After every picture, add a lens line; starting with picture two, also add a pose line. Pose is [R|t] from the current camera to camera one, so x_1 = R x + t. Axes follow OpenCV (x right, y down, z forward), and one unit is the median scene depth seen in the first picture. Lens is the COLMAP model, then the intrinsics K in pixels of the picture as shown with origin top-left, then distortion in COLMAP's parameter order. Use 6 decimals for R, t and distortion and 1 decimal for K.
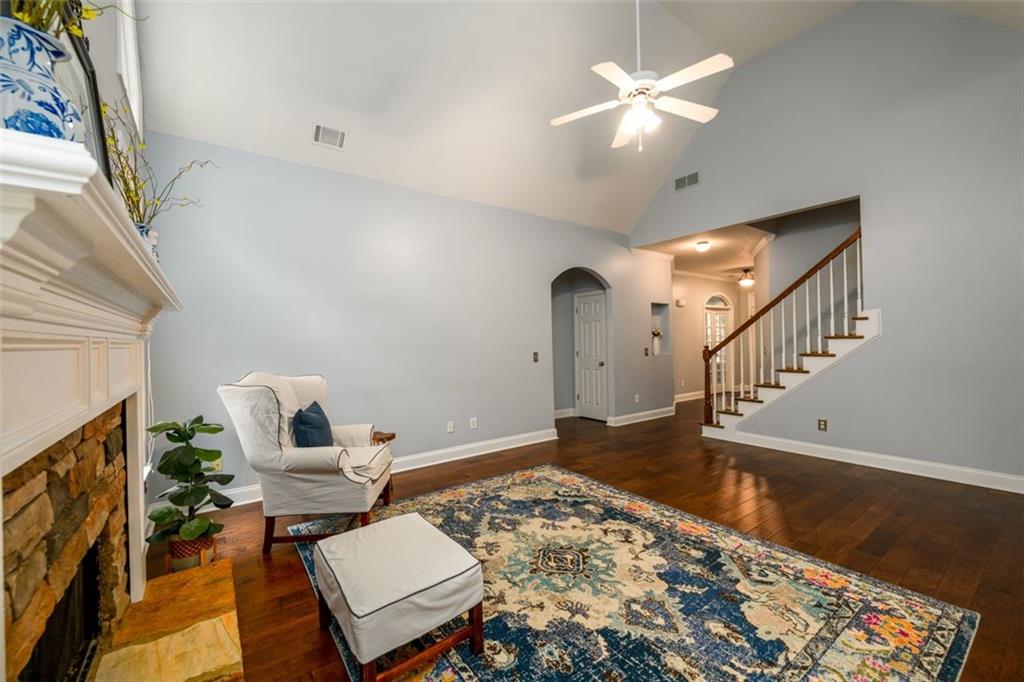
lens RADIAL K [[411.2, 0, 506.3], [0, 411.2, 343.1], [0, 0, 1]] dist [0.000544, -0.001820]
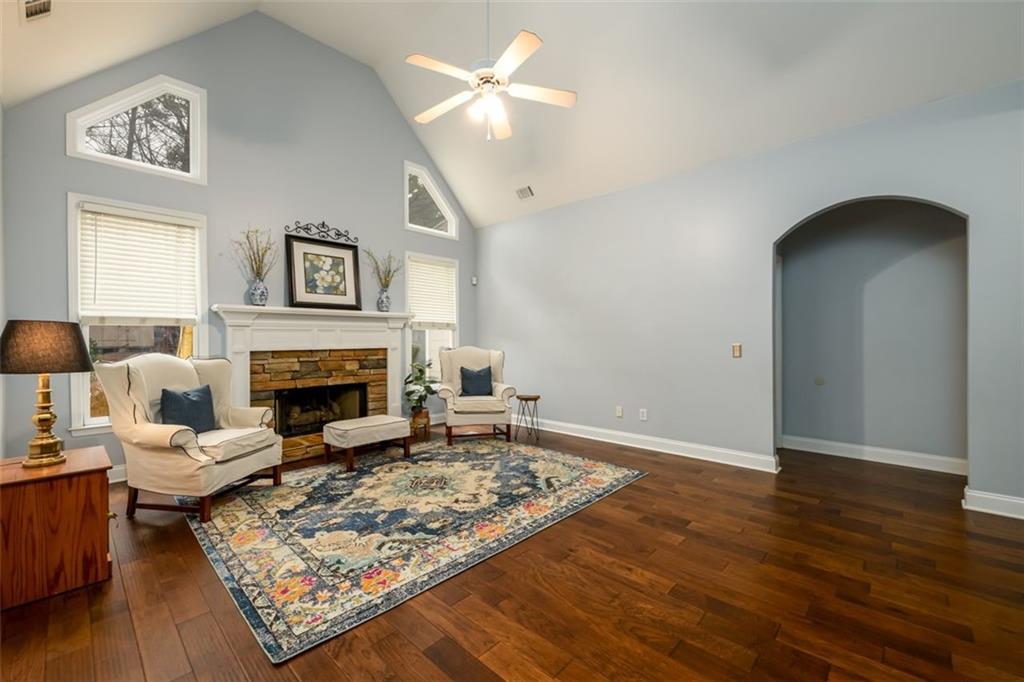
lens RADIAL K [[411.2, 0, 517.6], [0, 411.2, 341.7], [0, 0, 1]] dist [0.000544, -0.001820]
pose [[0.203493, 0.025910, -0.978734, 1.422553], [-0.006969, 0.999663, 0.025015, 0.002372], [0.979052, 0.001730, 0.203605, 0.911962]]
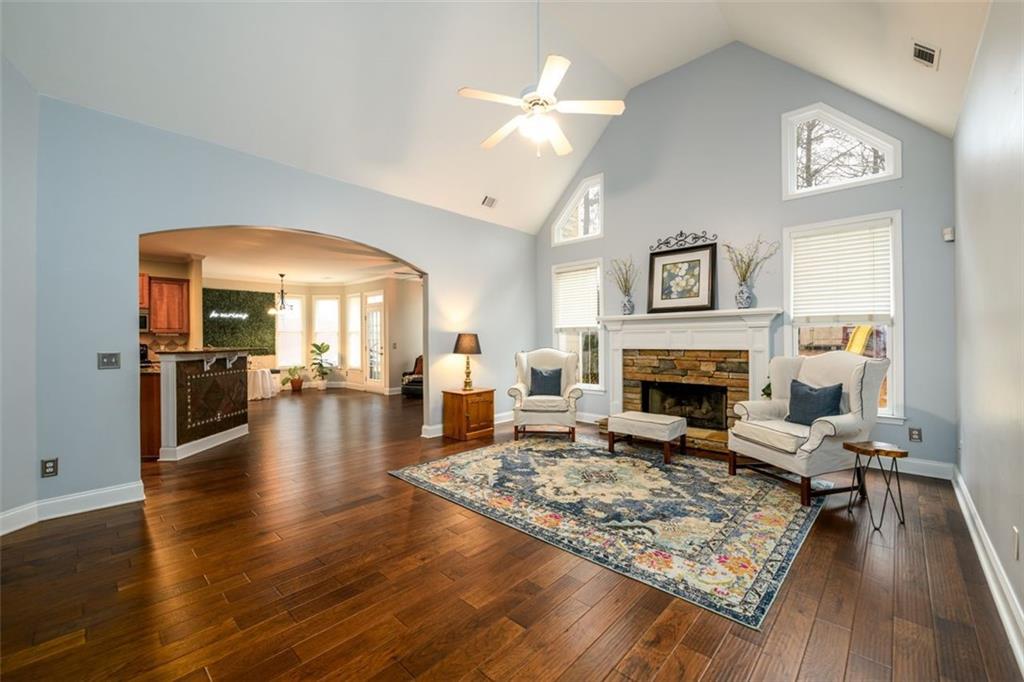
lens RADIAL K [[411.2, 0, 514.9], [0, 411.2, 339.5], [0, 0, 1]] dist [0.000544, -0.001820]
pose [[-0.978912, 0.023118, -0.202968, 0.658410], [0.022028, 0.999728, 0.007630, 0.008084], [0.203089, 0.002998, -0.979156, 2.177605]]
